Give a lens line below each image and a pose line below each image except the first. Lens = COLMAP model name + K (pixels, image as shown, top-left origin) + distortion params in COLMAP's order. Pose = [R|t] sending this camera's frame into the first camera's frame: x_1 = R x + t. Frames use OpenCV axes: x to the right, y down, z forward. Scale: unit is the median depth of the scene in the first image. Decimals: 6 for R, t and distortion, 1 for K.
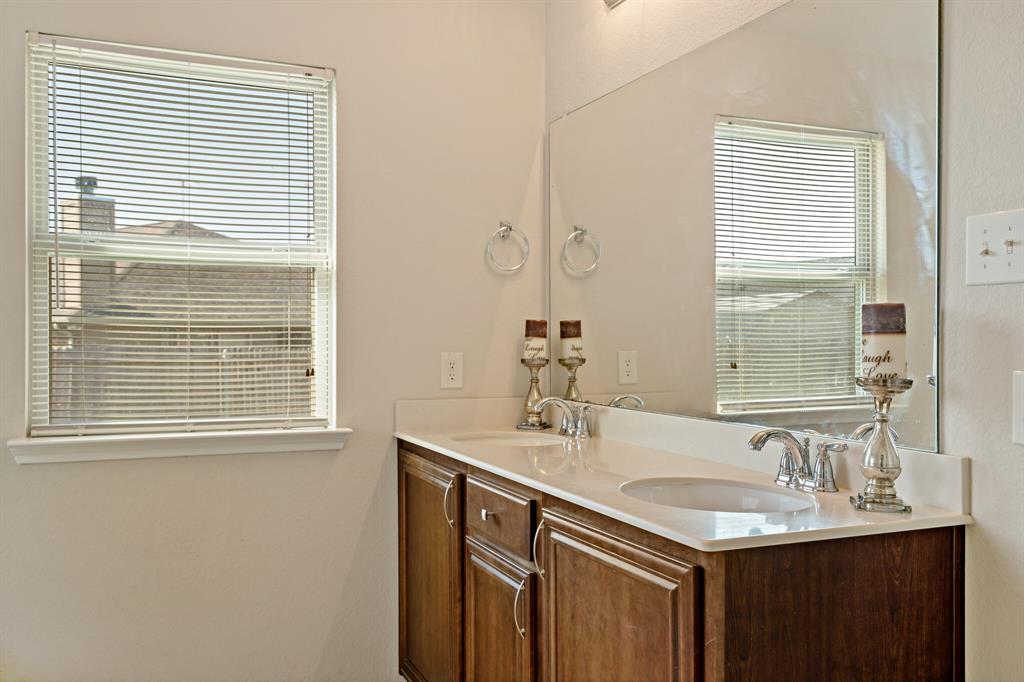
lens RADIAL K [[885.5, 0, 512.0], [0, 885.5, 341.0], [0, 0, 1]] dist [0.013586, 0.002740]
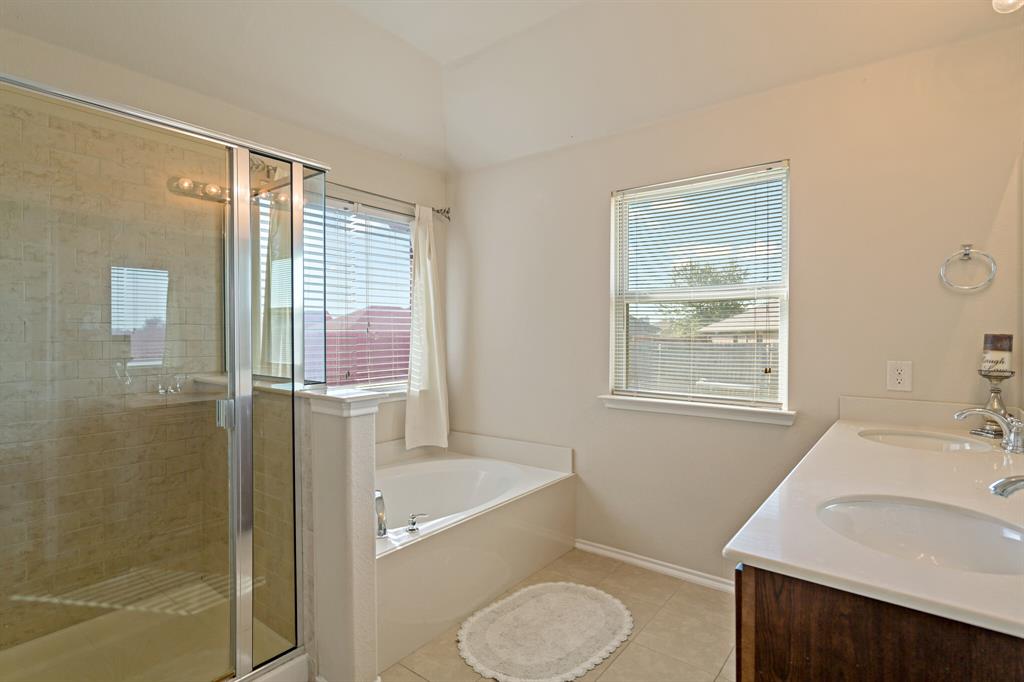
lens RADIAL K [[512.1, 0, 512.0], [0, 512.1, 341.0], [0, 0, 1]] dist [-0.001134, 0.000112]
pose [[0.477585, 0.011626, -0.878509, 0.314442], [-0.004622, 0.999932, 0.010720, -0.021008], [0.878574, -0.001059, 0.477606, 0.215601]]
